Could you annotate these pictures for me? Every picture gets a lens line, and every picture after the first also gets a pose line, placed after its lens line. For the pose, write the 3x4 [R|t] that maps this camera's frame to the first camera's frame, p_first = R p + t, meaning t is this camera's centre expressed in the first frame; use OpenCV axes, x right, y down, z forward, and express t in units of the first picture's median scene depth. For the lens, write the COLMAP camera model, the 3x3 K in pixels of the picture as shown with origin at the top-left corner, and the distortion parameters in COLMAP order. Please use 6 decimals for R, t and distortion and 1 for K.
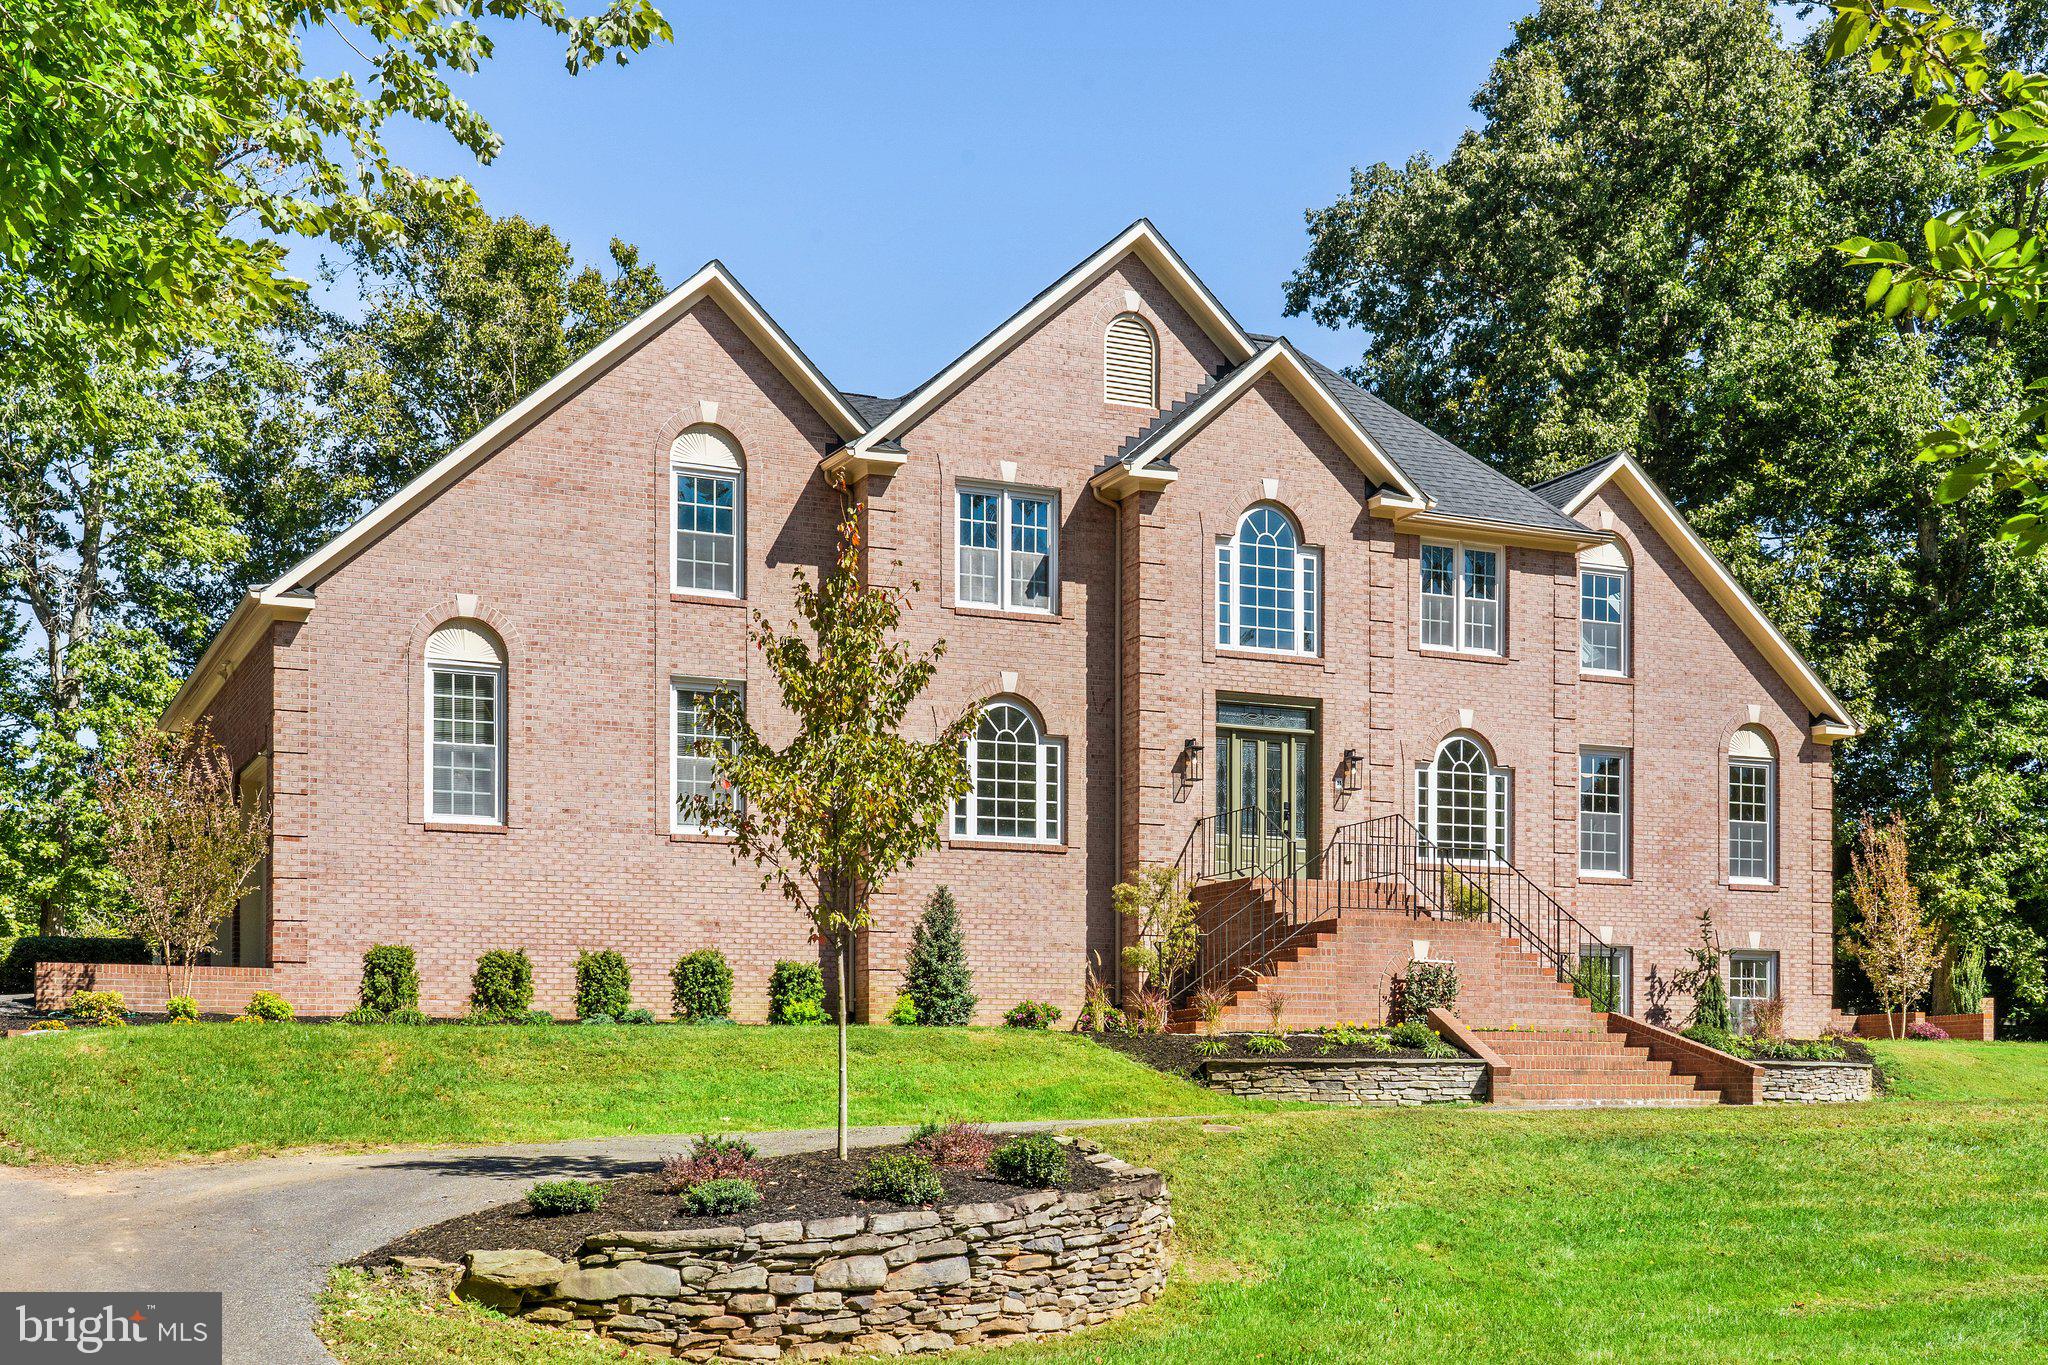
lens RADIAL K [[2645.4, 0, 1023.2], [0, 2645.4, 681.5], [0, 0, 1]] dist [-0.002690, 0.000000]
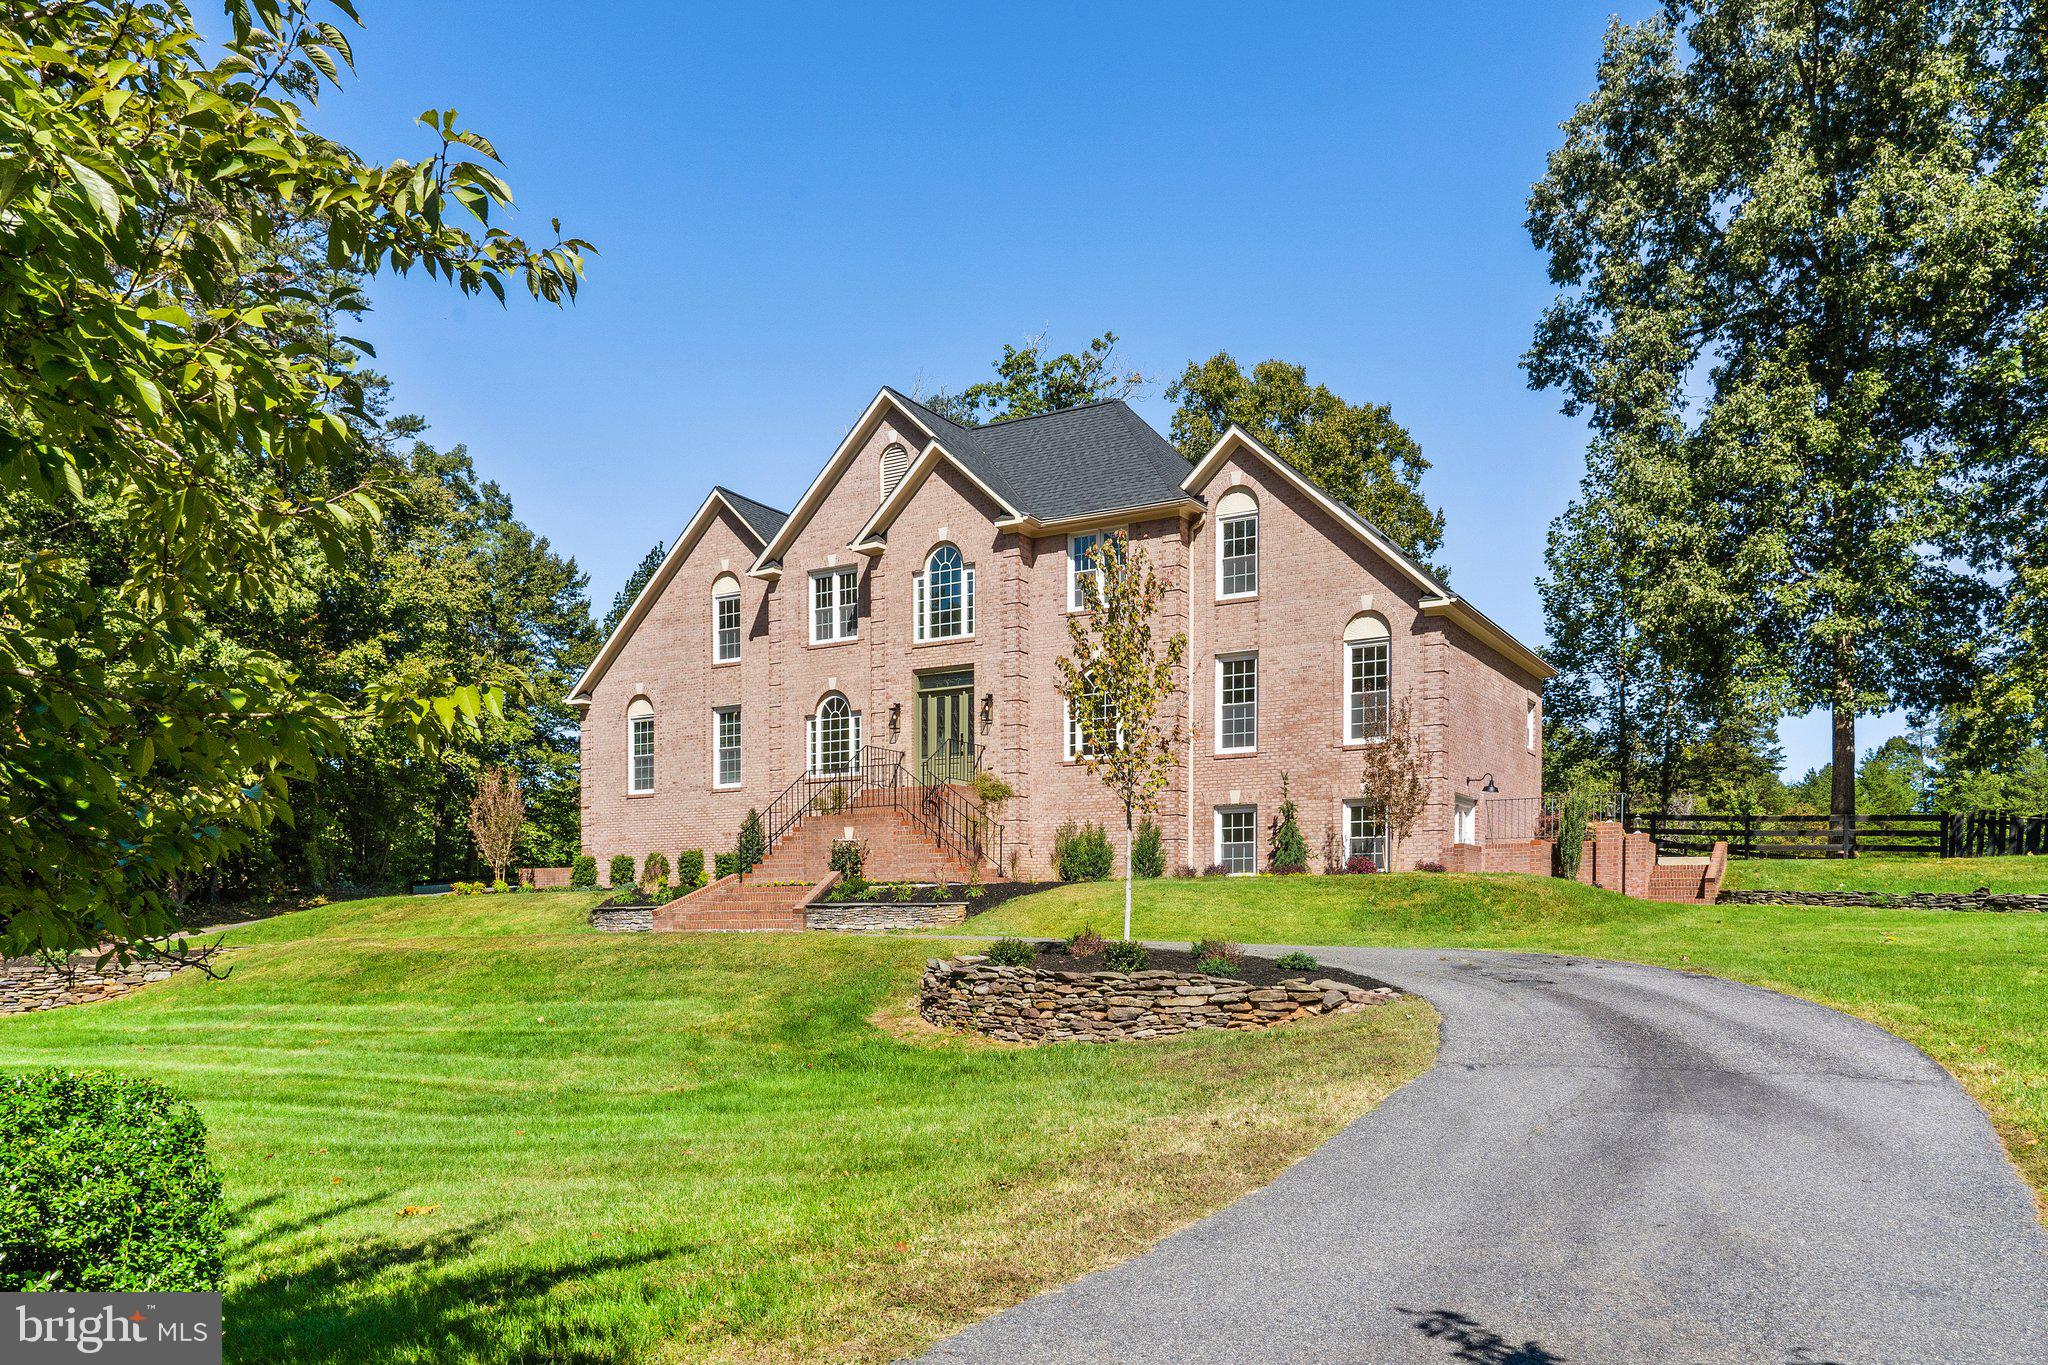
lens RADIAL K [[1880.8, 0, 1026.2], [0, 1880.8, 682.4], [0, 0, 1]] dist [0.000654, -0.000150]
pose [[0.439205, -0.117554, -0.890663, 1.101595], [0.145823, 0.987583, -0.058437, 0.086159], [0.886473, -0.104214, 0.450893, 0.539940]]
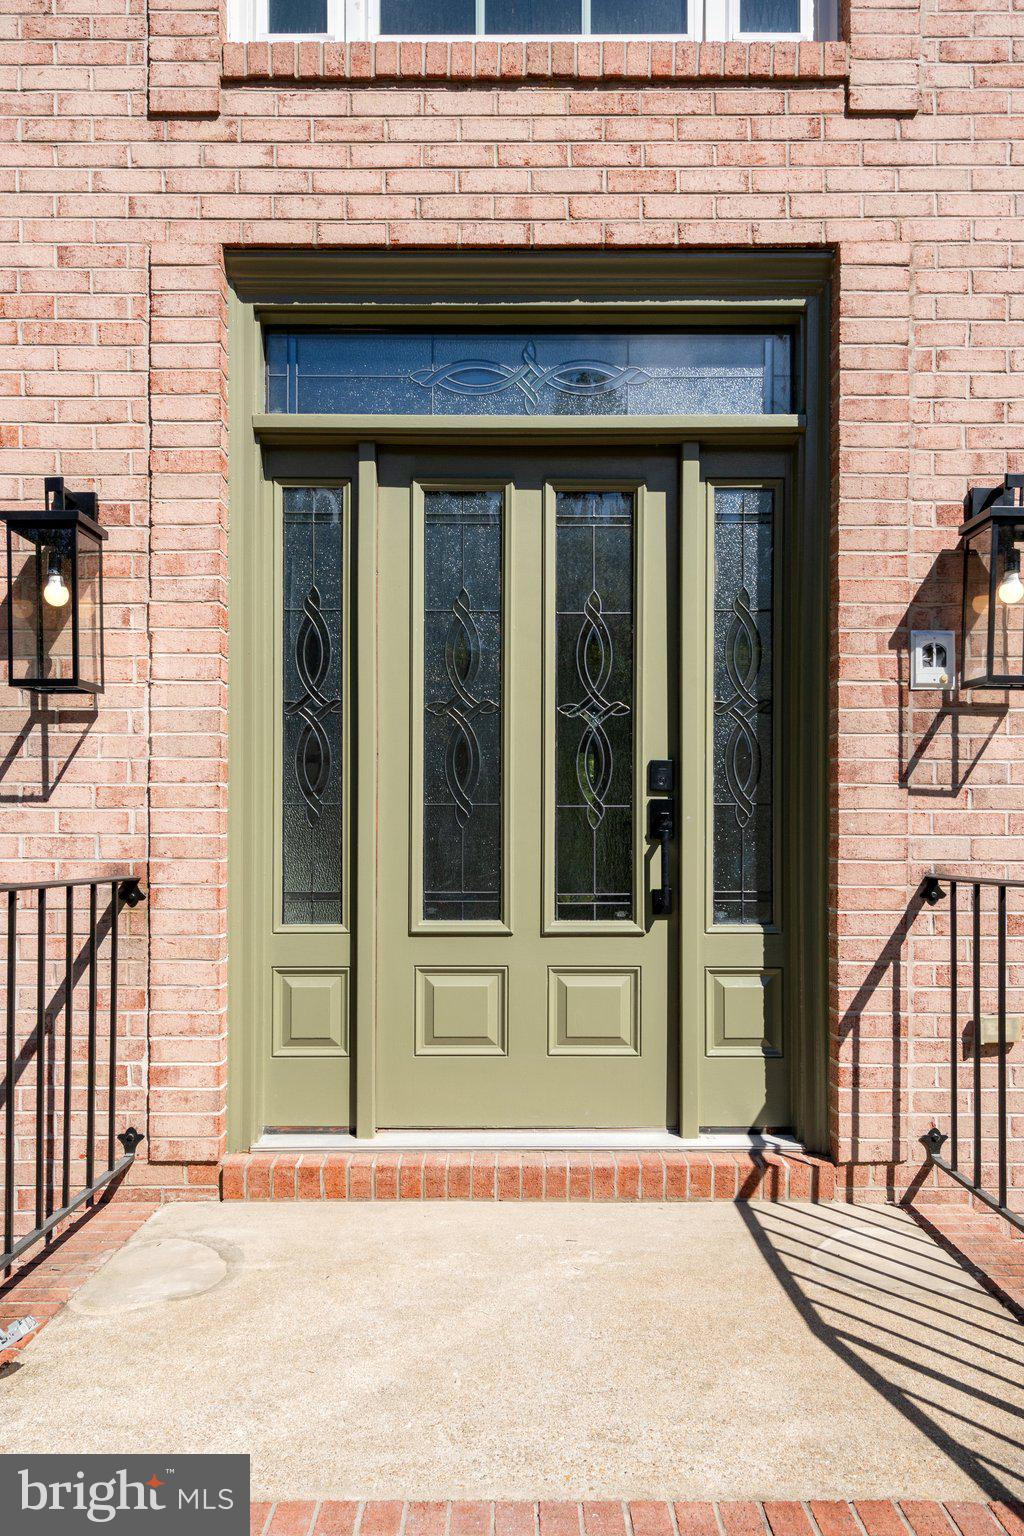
lens RADIAL K [[1013.4, 0, 513.5], [0, 1013.4, 766.8], [0, 0, 1]] dist [0.001009, -0.000090]
pose [[0.891822, -0.014454, -0.452155, 0.126513], [0.070229, 0.991796, 0.106814, 0.036477], [0.446901, -0.127013, 0.885521, 0.922257]]
